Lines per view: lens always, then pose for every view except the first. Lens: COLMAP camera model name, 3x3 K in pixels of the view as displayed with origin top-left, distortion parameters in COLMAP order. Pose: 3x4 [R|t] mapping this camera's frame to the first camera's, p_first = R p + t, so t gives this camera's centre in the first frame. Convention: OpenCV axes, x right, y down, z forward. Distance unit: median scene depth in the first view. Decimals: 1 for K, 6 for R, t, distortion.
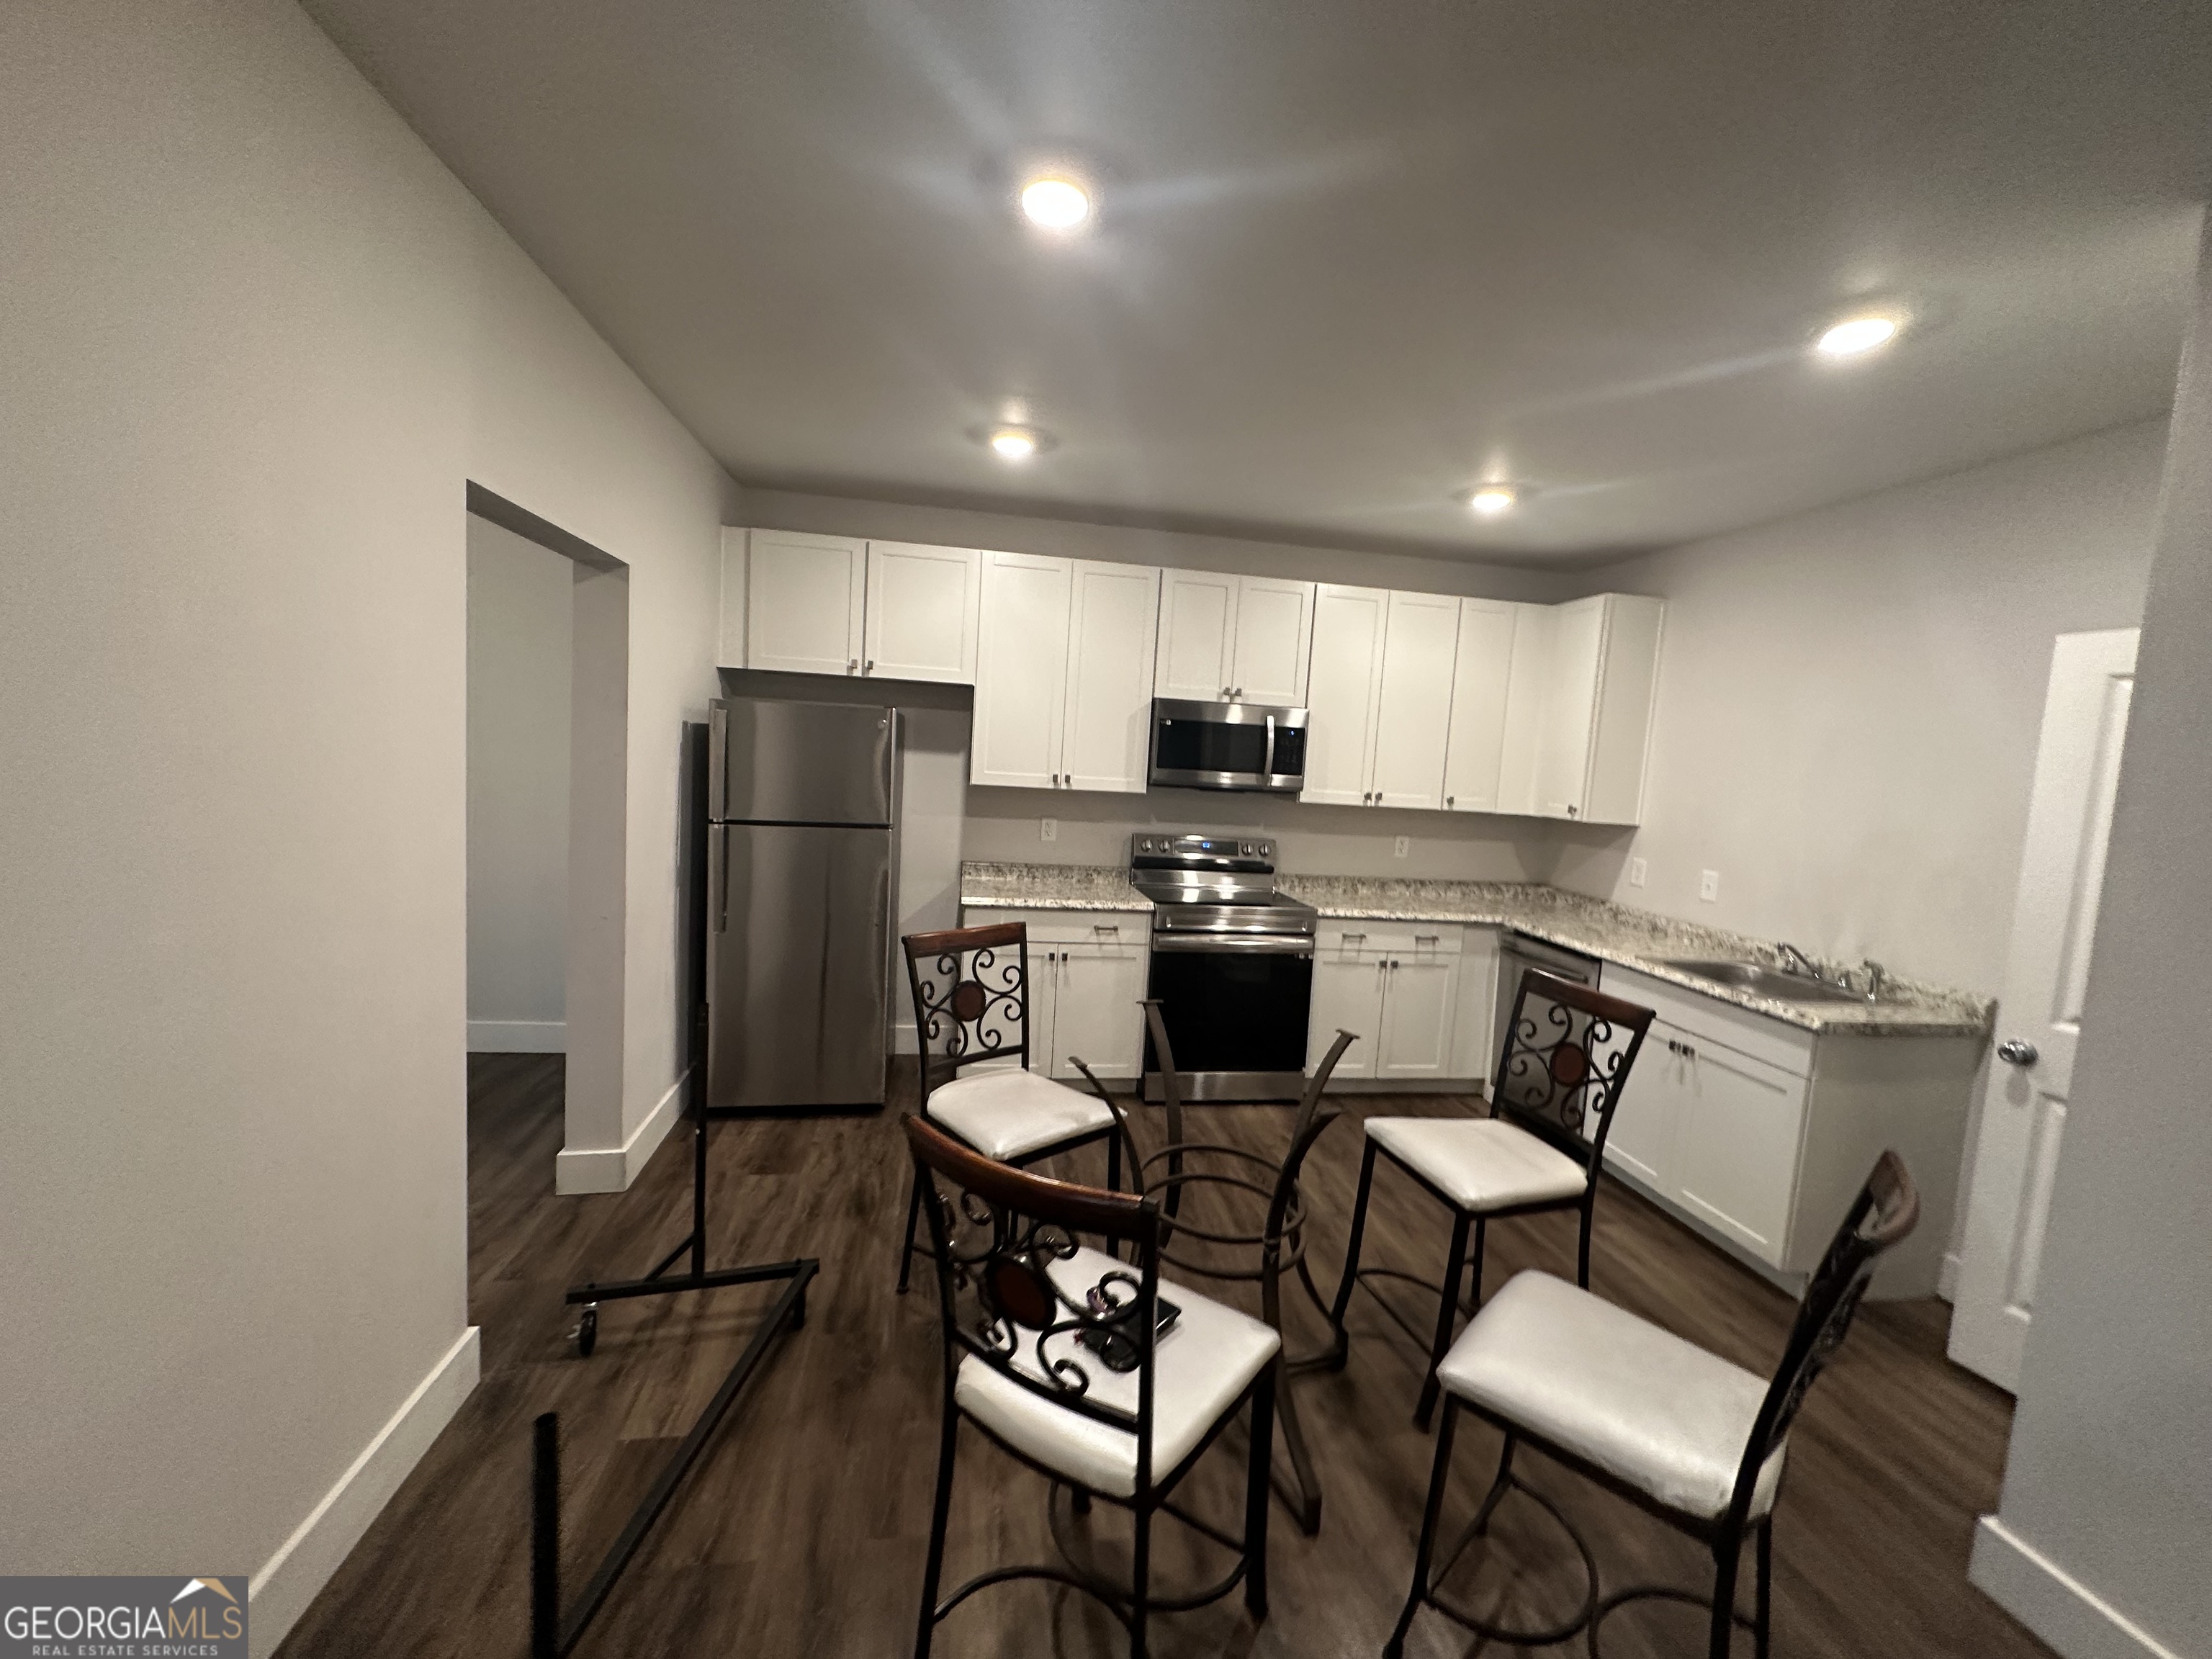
lens RADIAL K [[882.5, 0, 1106.0], [0, 882.5, 829.5], [0, 0, 1]] dist [-0.000768, 0.000097]
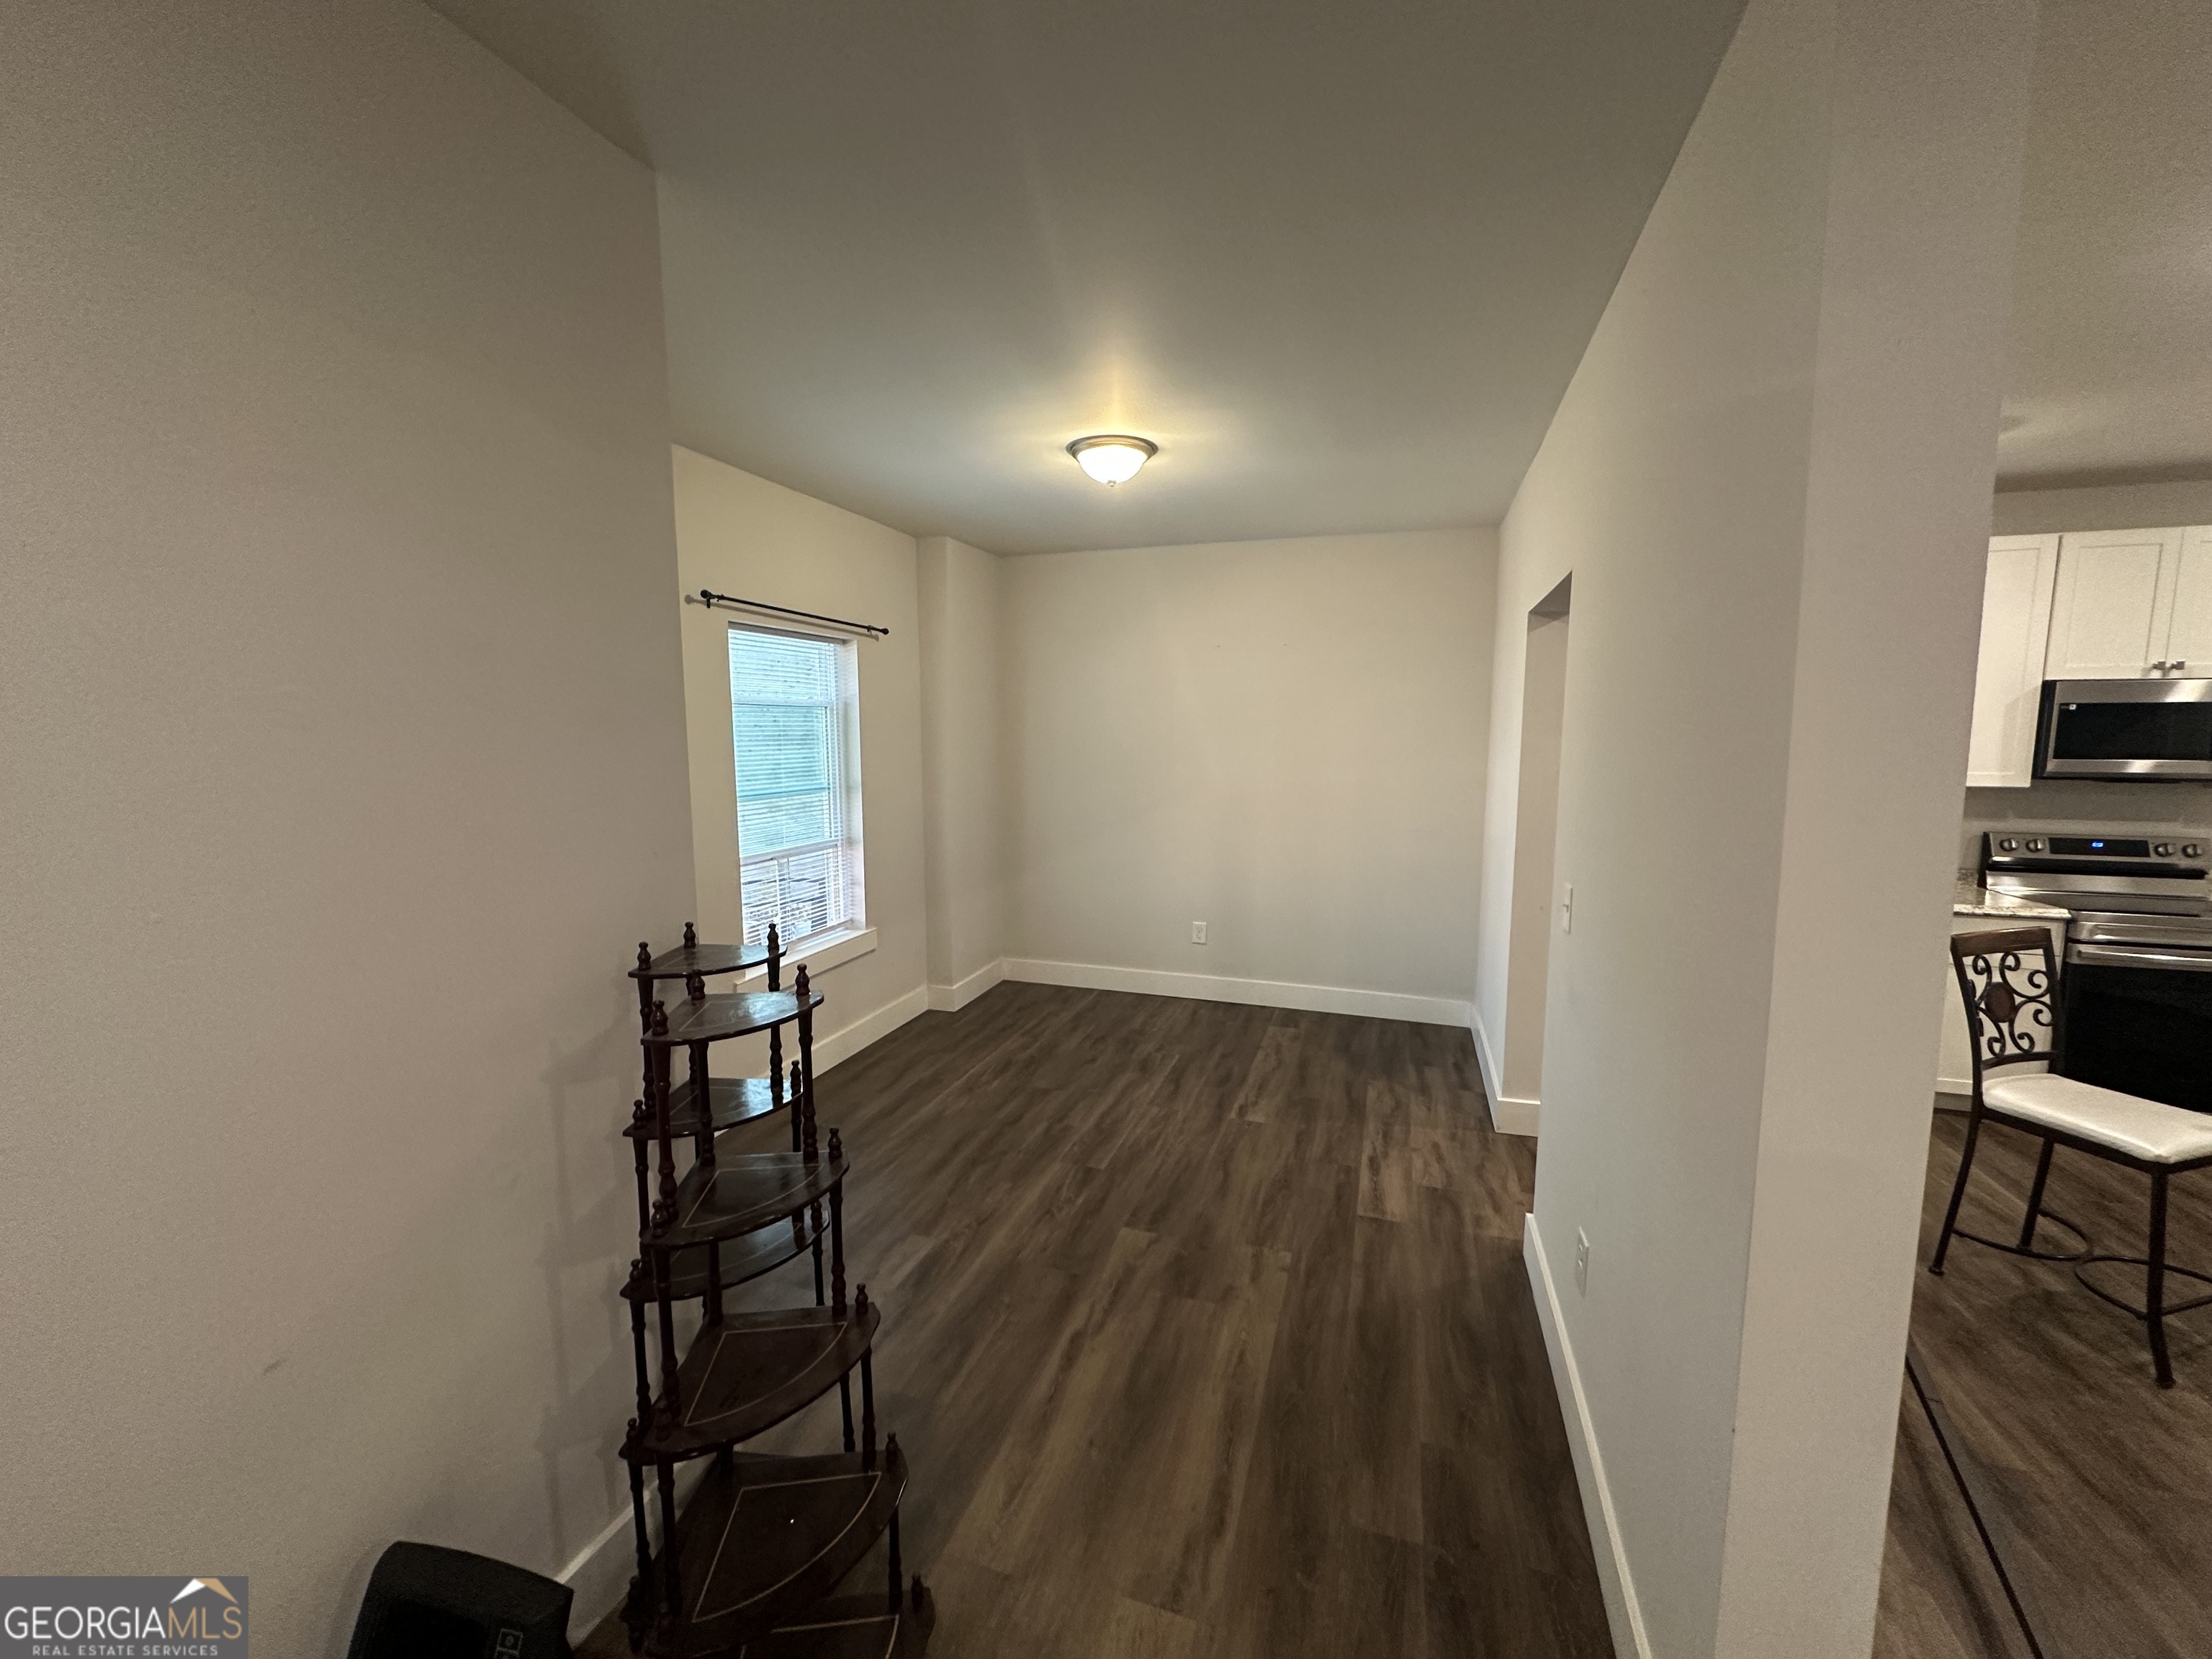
lens RADIAL K [[882.5, 0, 1106.0], [0, 882.5, 829.5], [0, 0, 1]] dist [-0.000768, 0.000097]
pose [[0.886823, -0.007049, -0.462056, -0.578301], [0.010426, 0.999934, 0.004756, -0.018881], [0.461993, -0.009035, 0.886838, -0.357976]]
